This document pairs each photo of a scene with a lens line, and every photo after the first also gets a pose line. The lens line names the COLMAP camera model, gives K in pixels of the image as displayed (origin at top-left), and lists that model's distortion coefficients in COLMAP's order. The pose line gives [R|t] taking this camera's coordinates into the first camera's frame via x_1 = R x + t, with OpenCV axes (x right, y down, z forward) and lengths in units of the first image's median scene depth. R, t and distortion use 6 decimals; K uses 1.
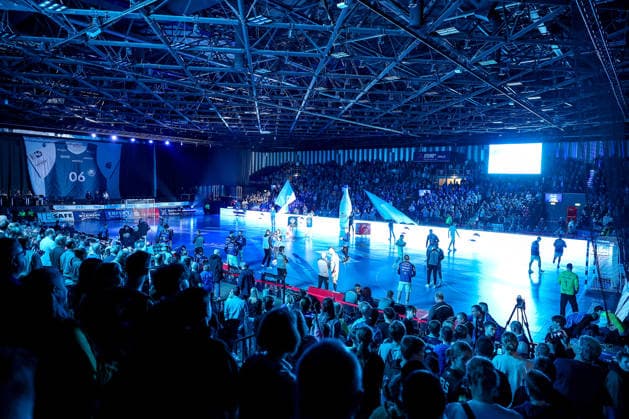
lens RADIAL K [[427.8, 0, 314.5], [0, 427.8, 209.5], [0, 0, 1]] dist [0.000418, 0.000004]
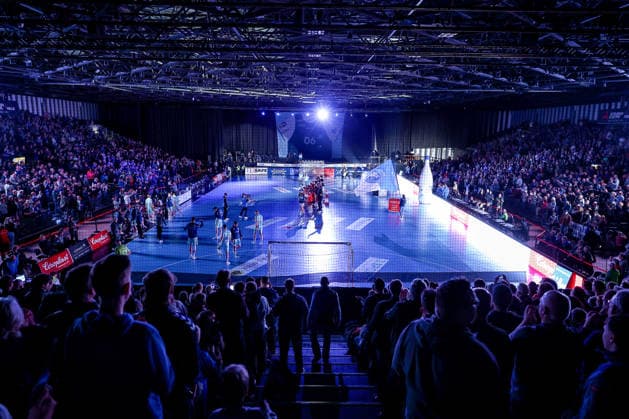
lens RADIAL K [[427.8, 0, 314.5], [0, 427.8, 209.5], [0, 0, 1]] dist [0.000418, 0.000004]
pose [[0.624974, 0.134865, -0.768908, 0.562841], [-0.048563, 0.989773, 0.134131, -0.048960], [0.779134, -0.046488, 0.625131, 0.207967]]
